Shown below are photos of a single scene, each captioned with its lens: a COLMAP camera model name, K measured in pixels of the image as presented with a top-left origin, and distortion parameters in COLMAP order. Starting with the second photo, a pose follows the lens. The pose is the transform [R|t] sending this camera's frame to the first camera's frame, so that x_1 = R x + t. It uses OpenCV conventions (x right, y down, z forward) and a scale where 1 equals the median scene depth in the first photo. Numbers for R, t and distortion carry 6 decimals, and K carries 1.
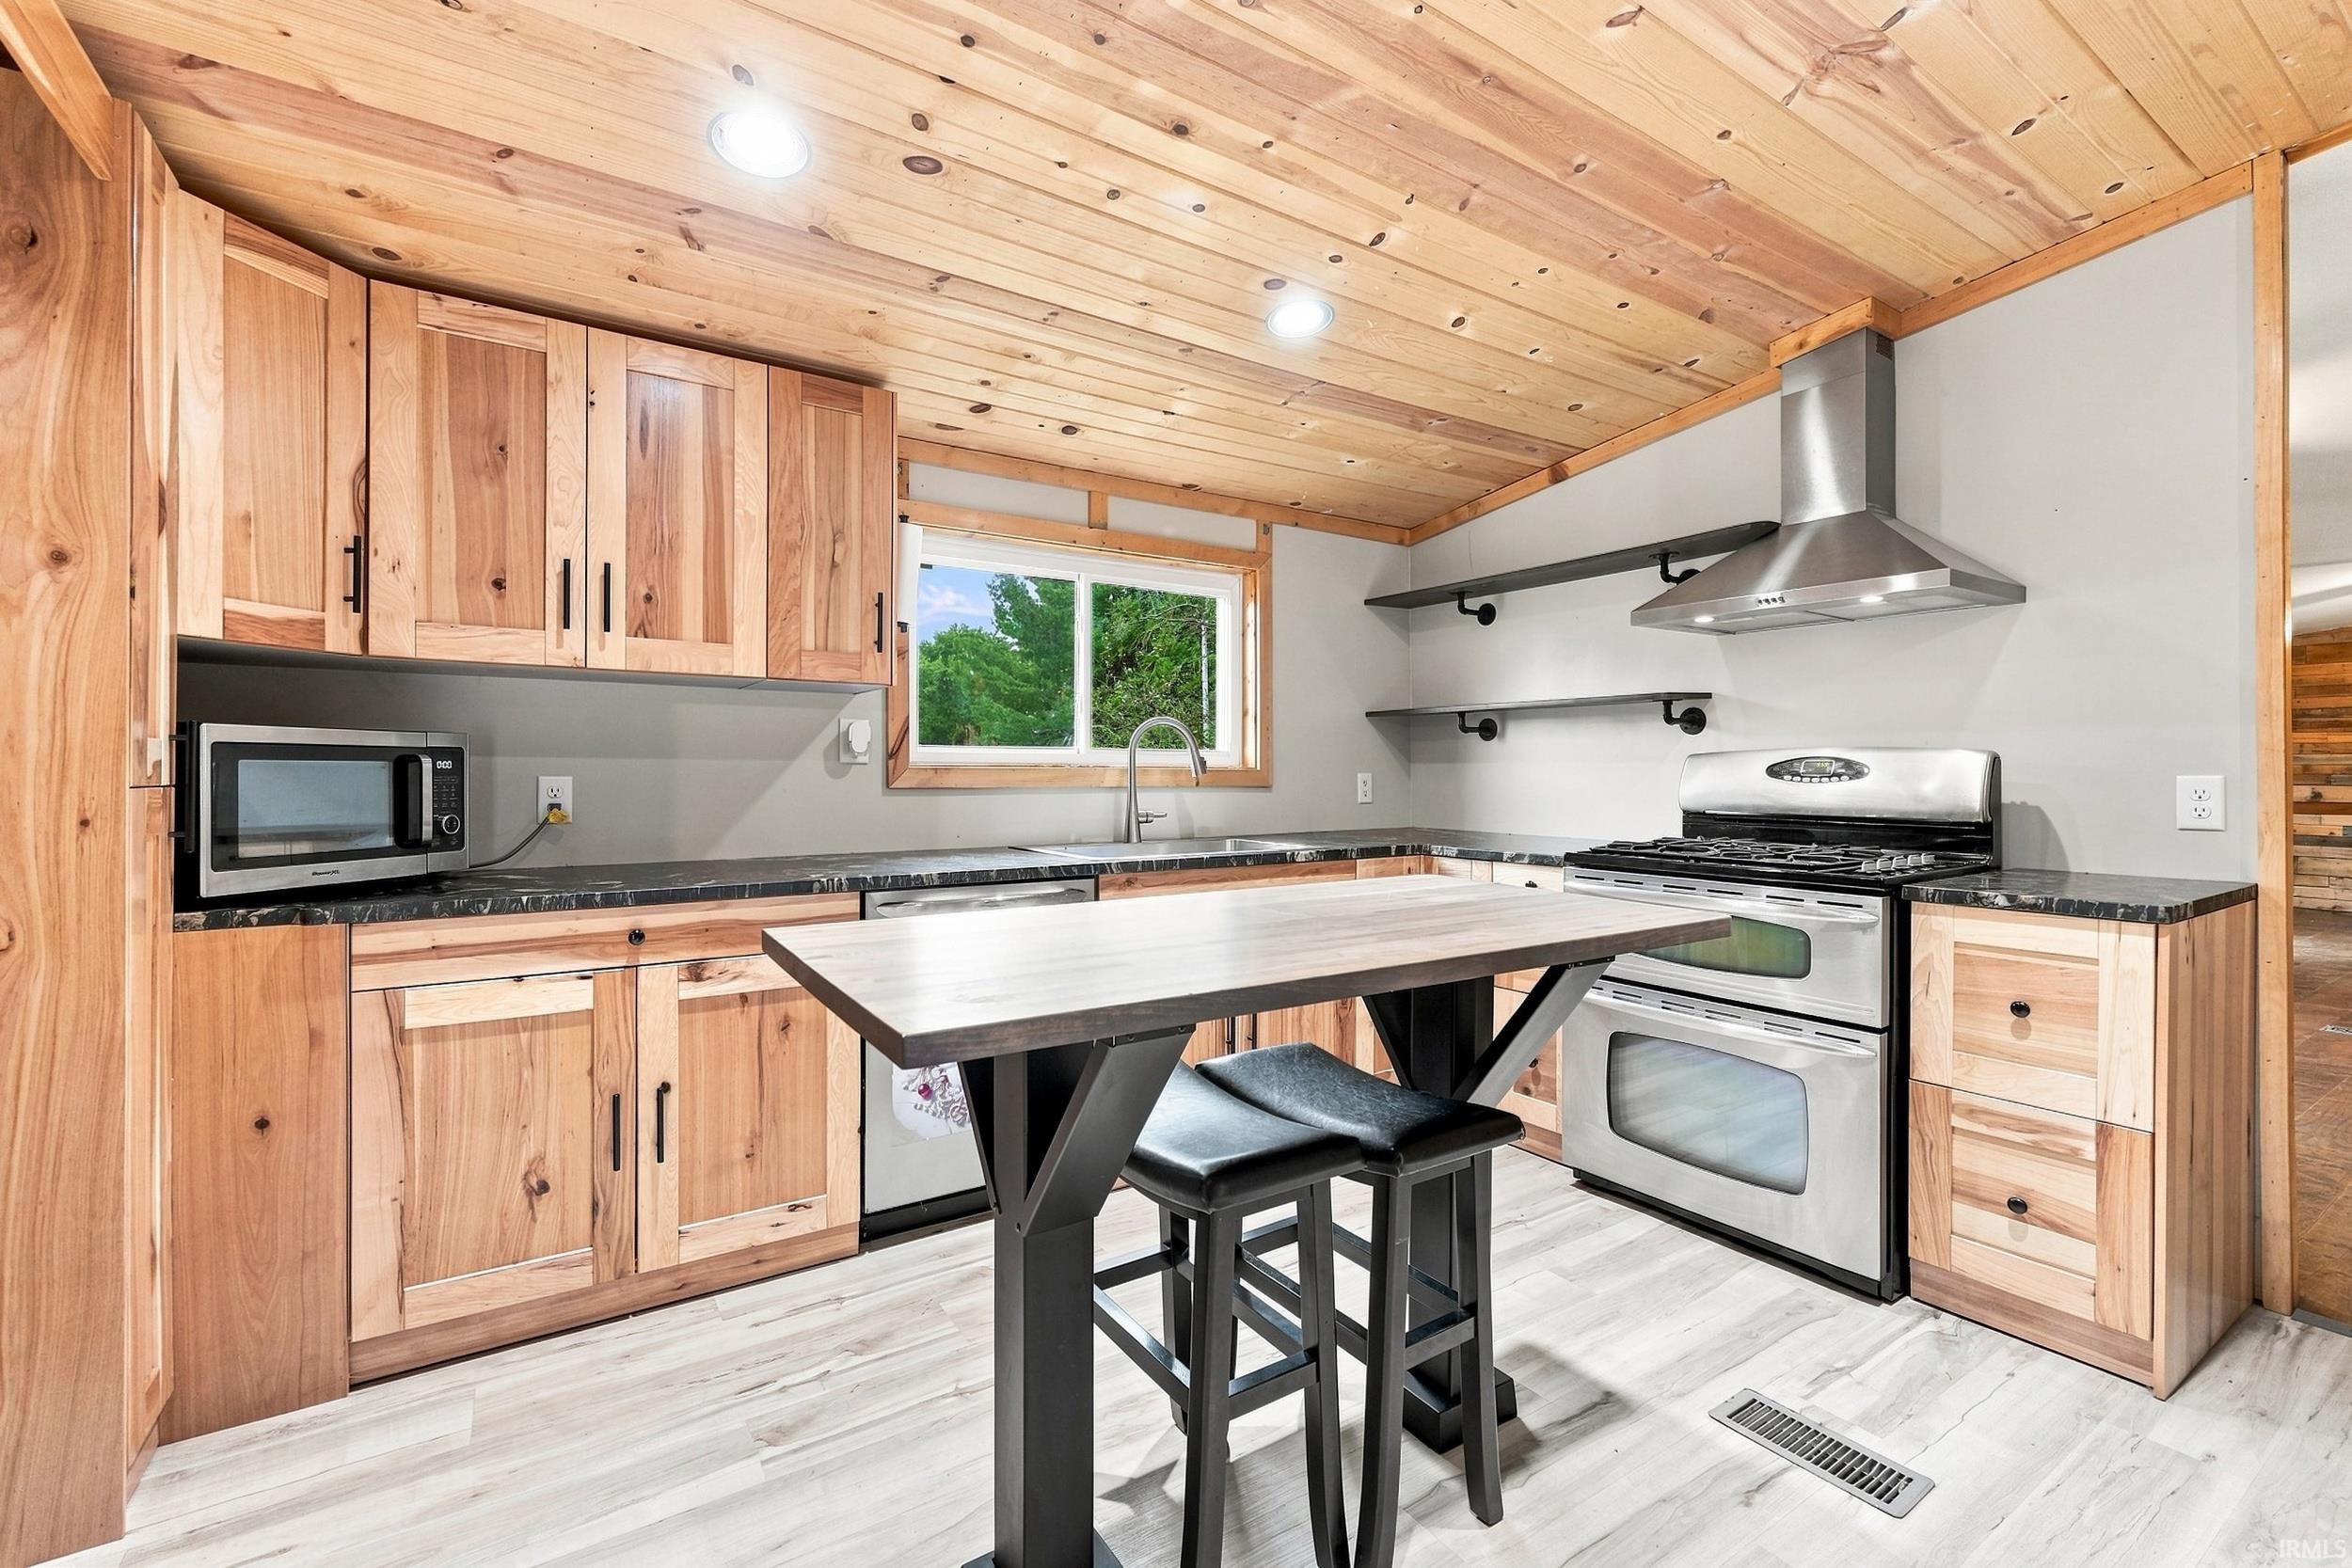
lens RADIAL K [[1007.3, 0, 1147.5], [0, 1007.3, 780.6], [0, 0, 1]] dist [0.000115, 0.000143]
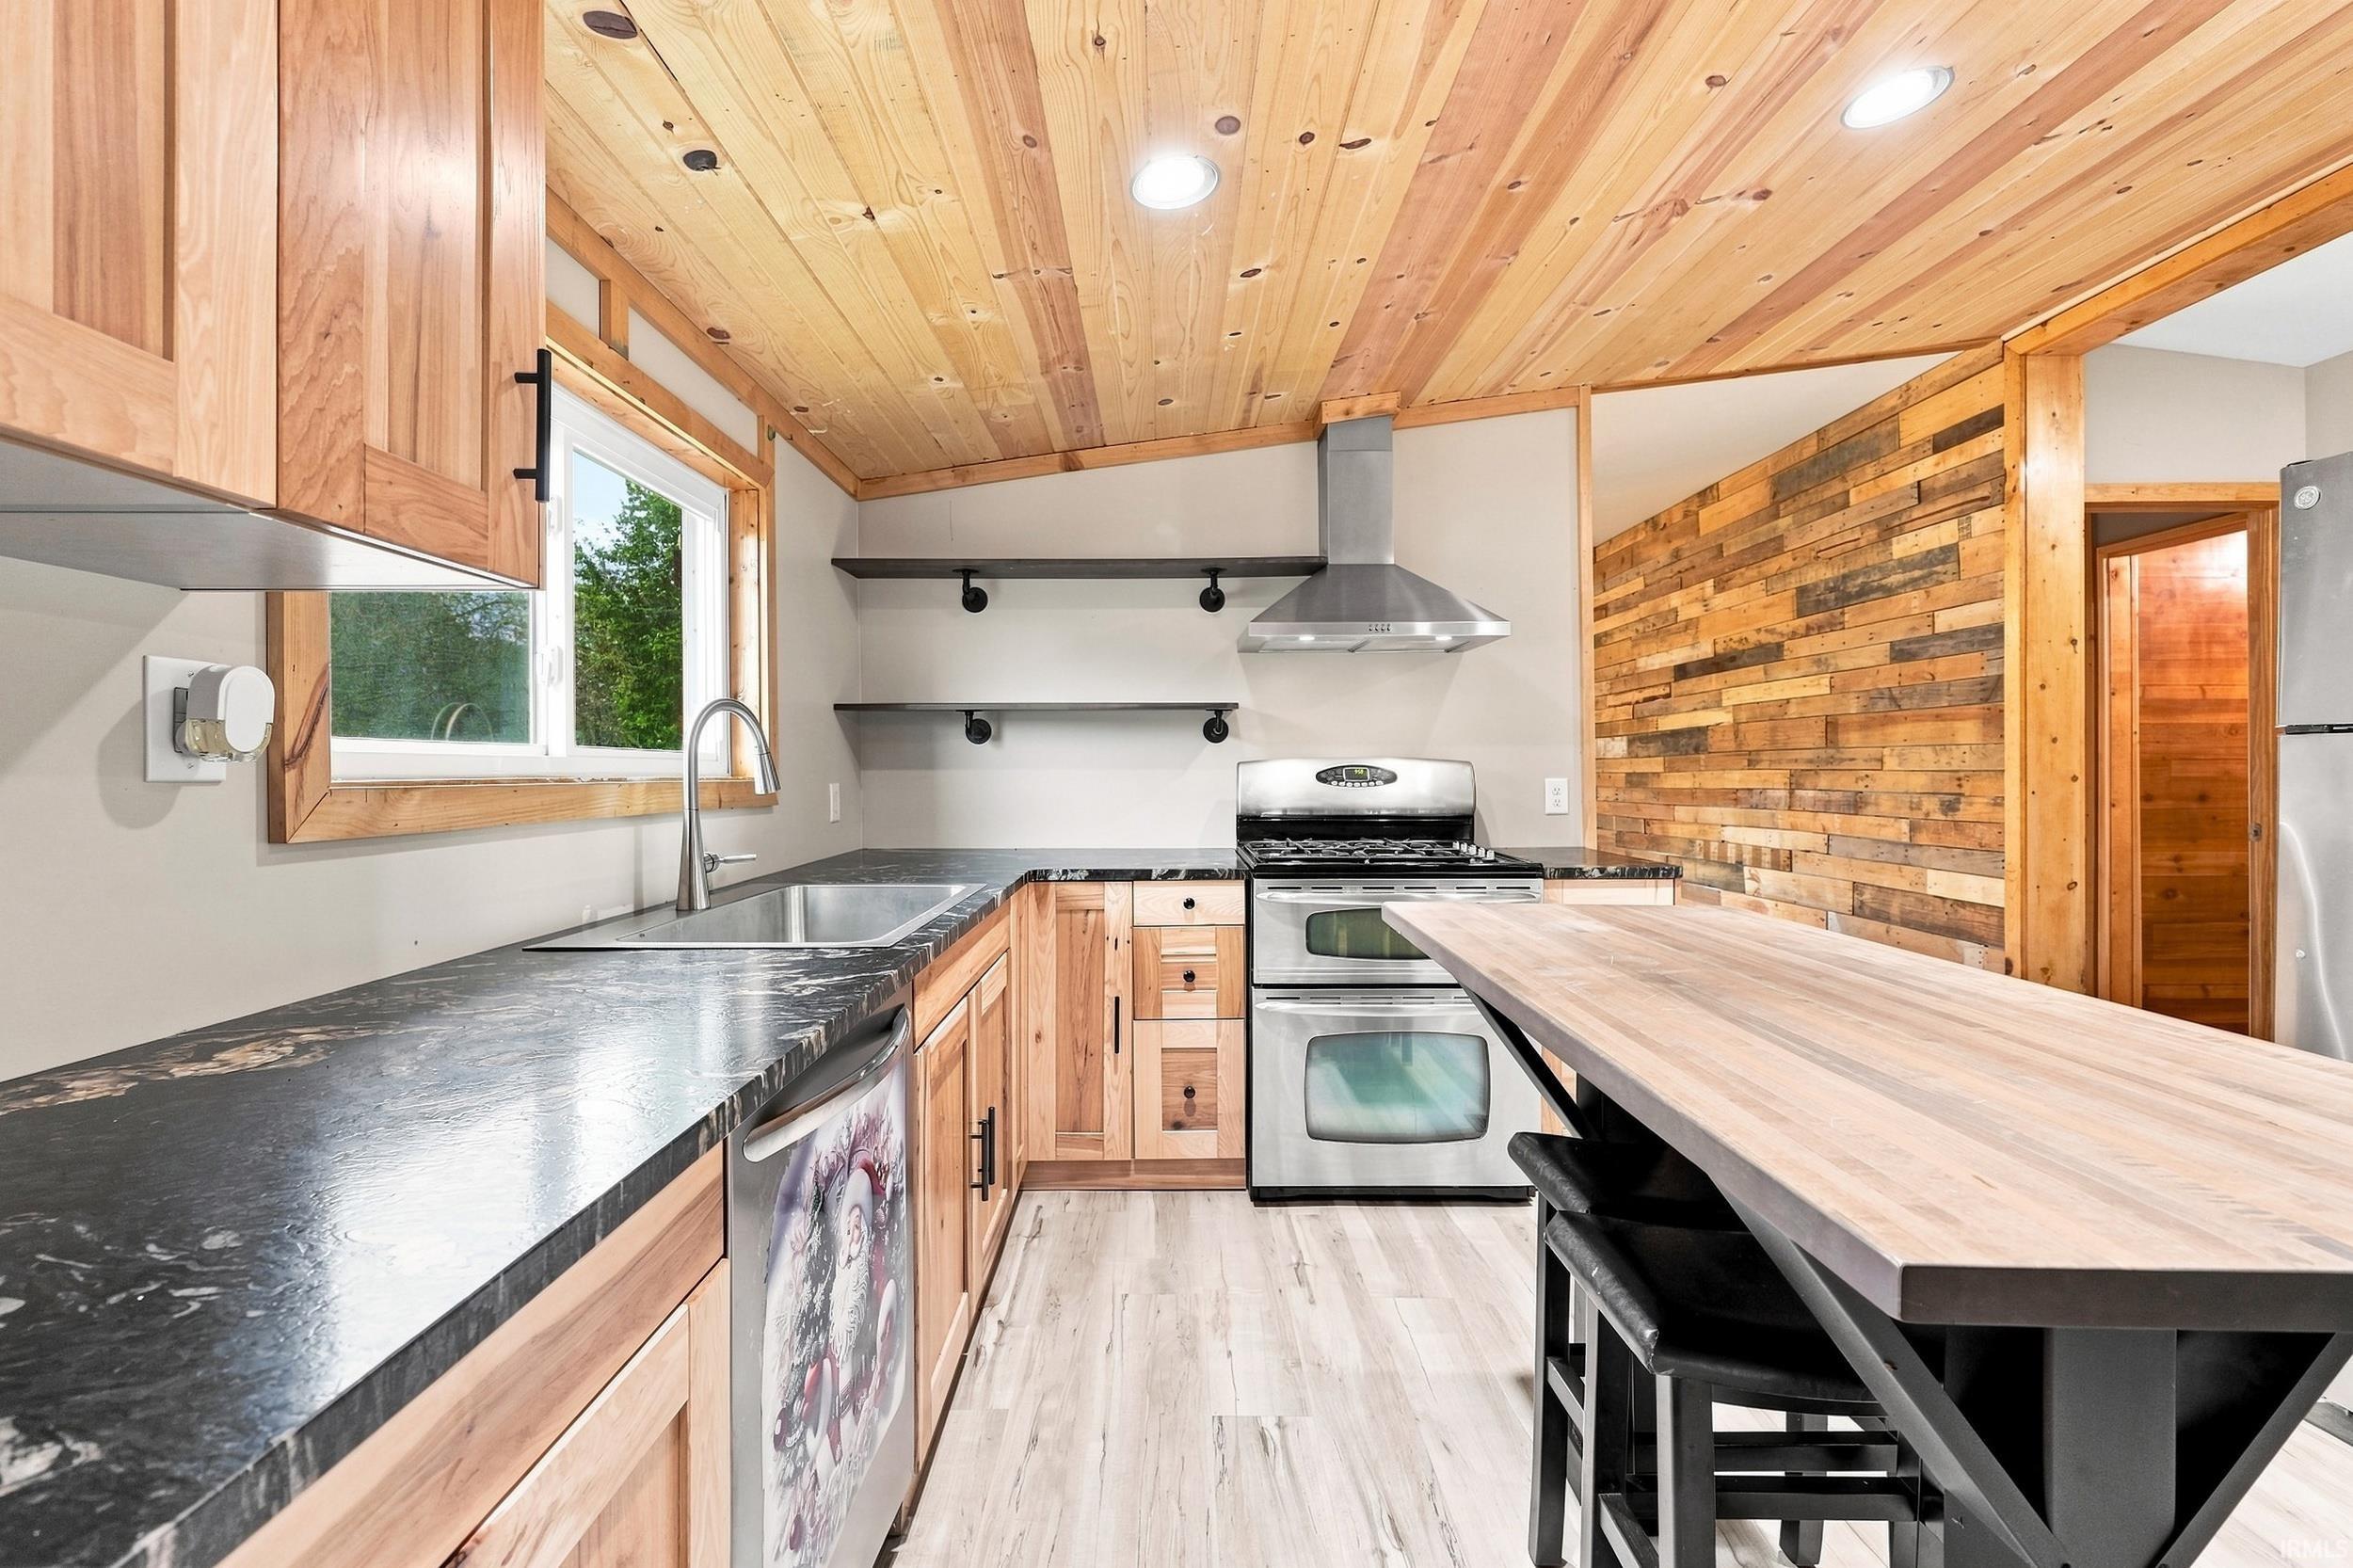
lens RADIAL K [[1007.8, 0, 1167.7], [0, 1007.8, 771.5], [0, 0, 1]] dist [0.000115, 0.000143]
pose [[0.532682, -0.005665, 0.846297, -0.451266], [0.013534, 0.999907, -0.001825, -0.017098], [-0.846207, 0.012426, 0.532709, 0.560601]]
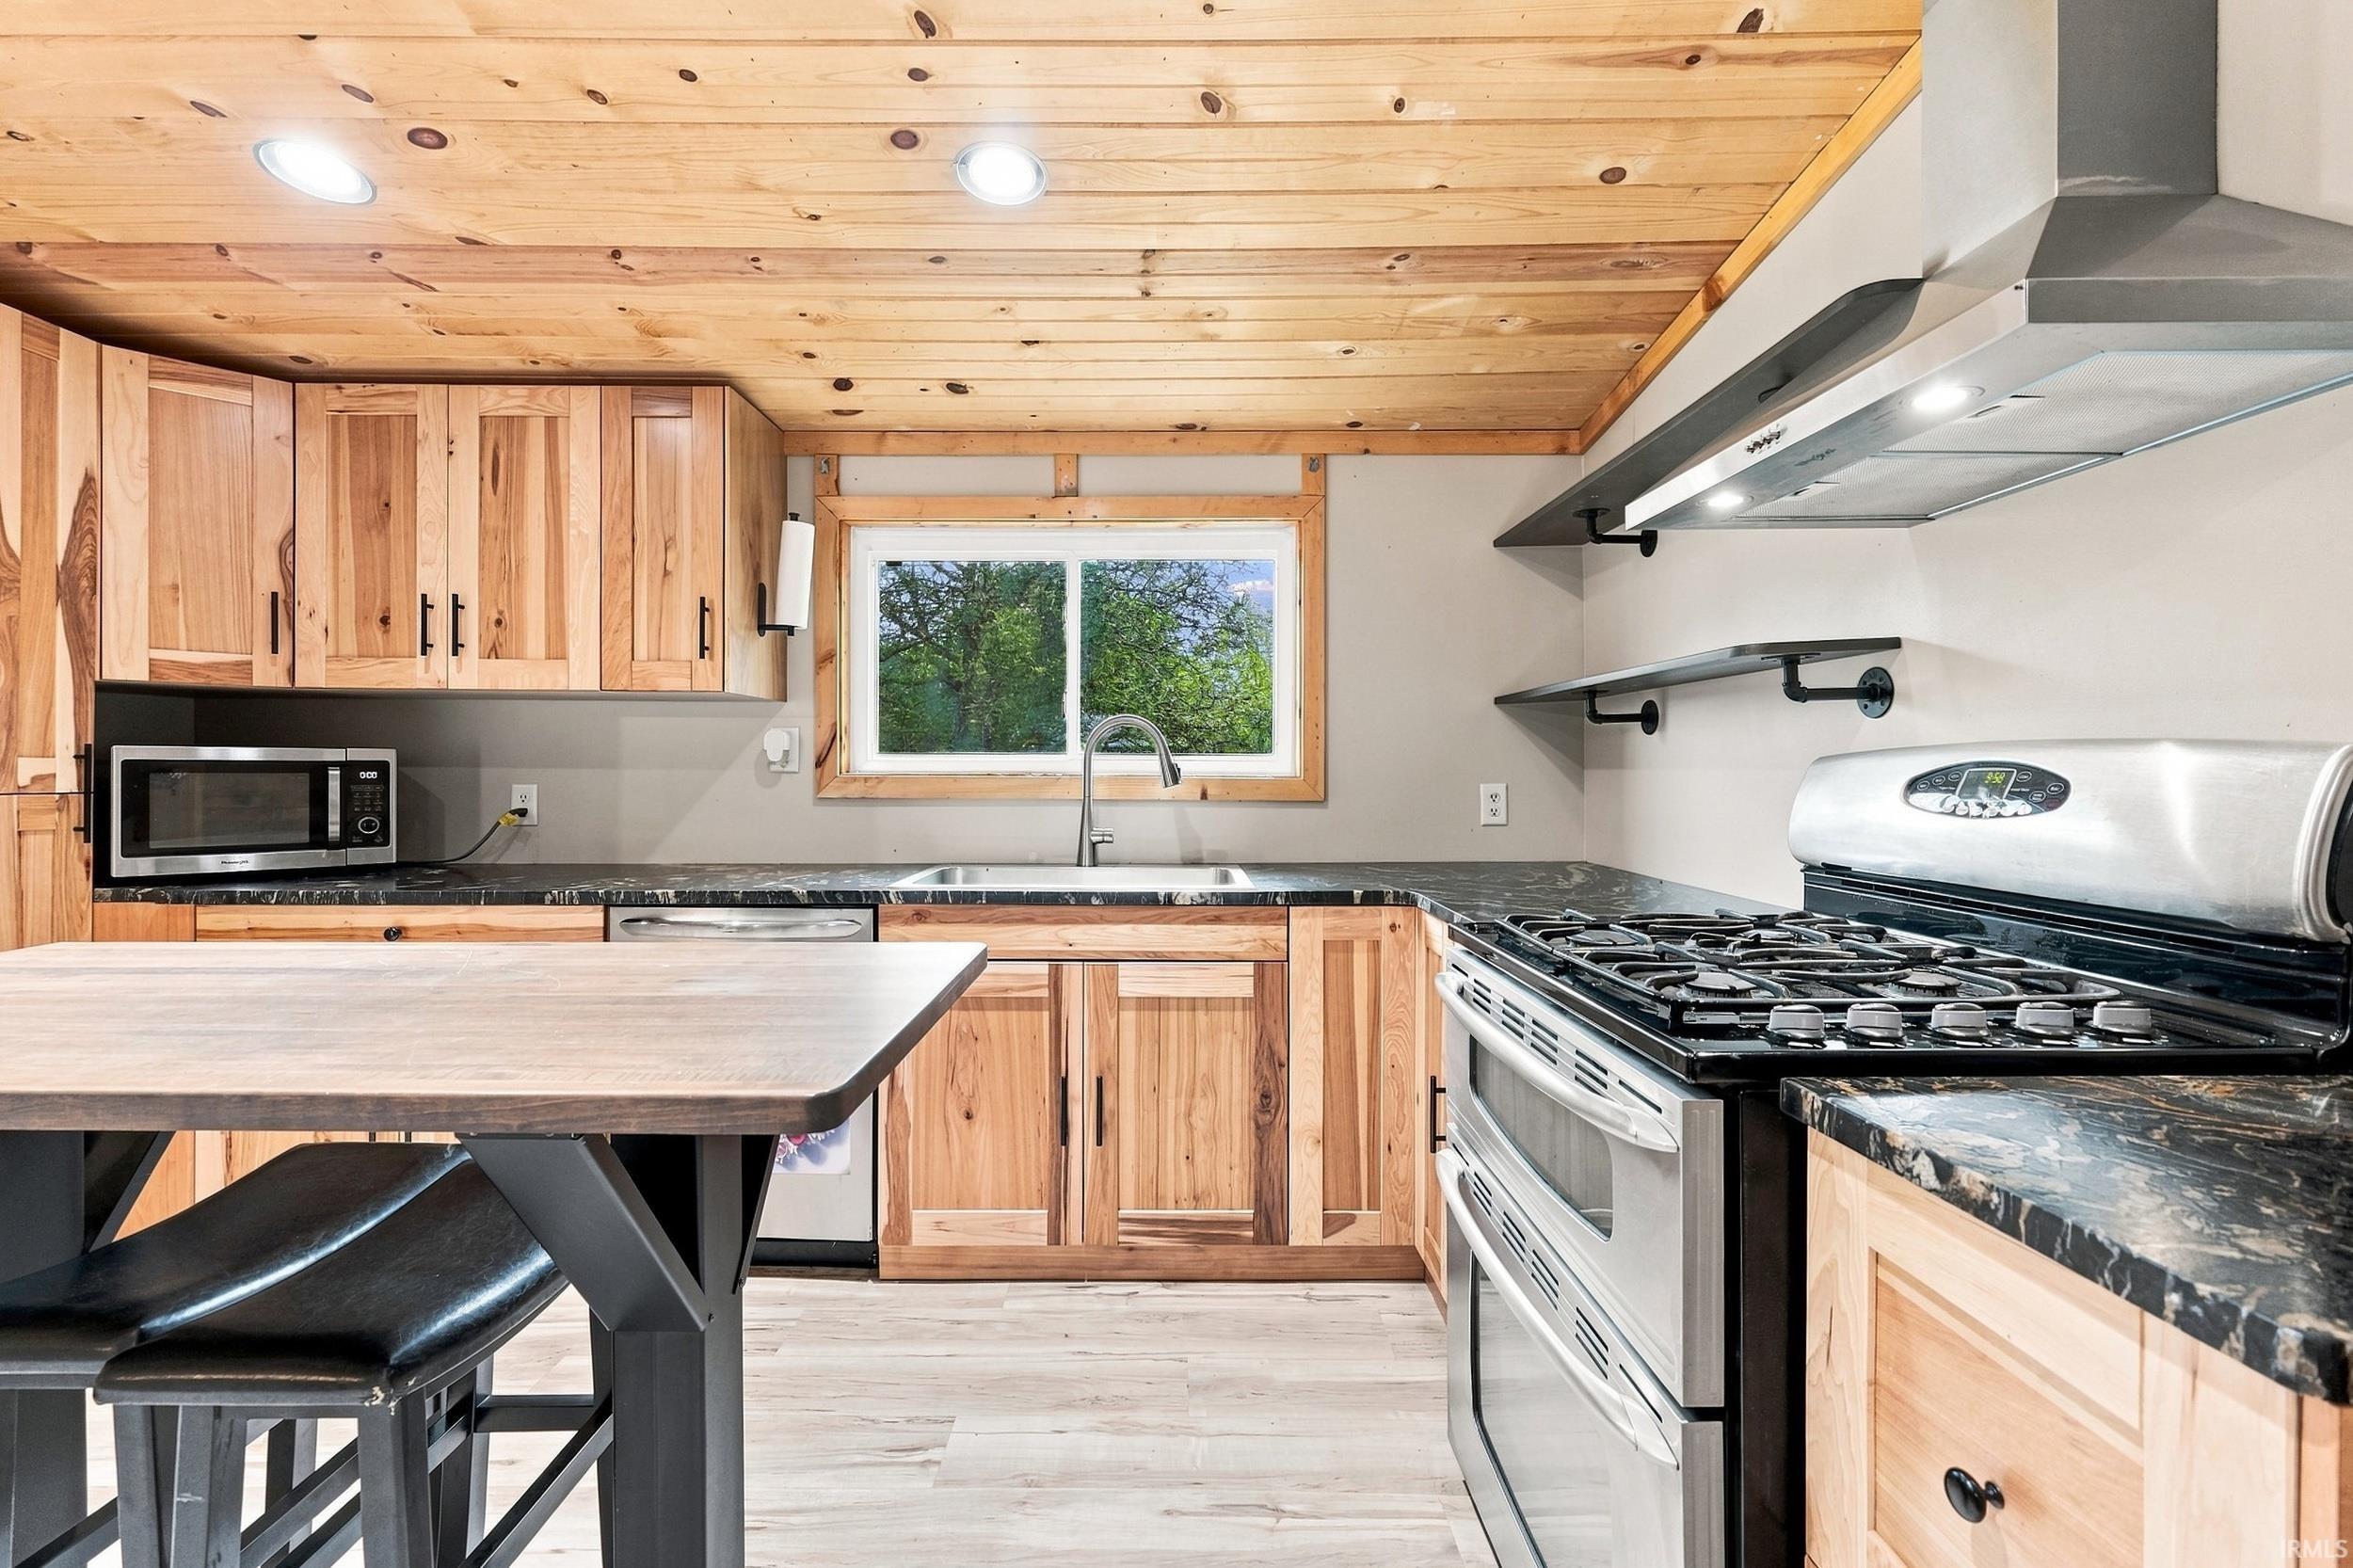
lens RADIAL K [[1007.8, 0, 1151.6], [0, 1007.8, 777.9], [0, 0, 1]] dist [0.000115, 0.000143]
pose [[0.840202, 0.003345, -0.542263, 0.595759], [-0.005918, 0.999978, -0.003001, -0.012073], [0.542241, 0.005731, 0.840203, 0.404460]]
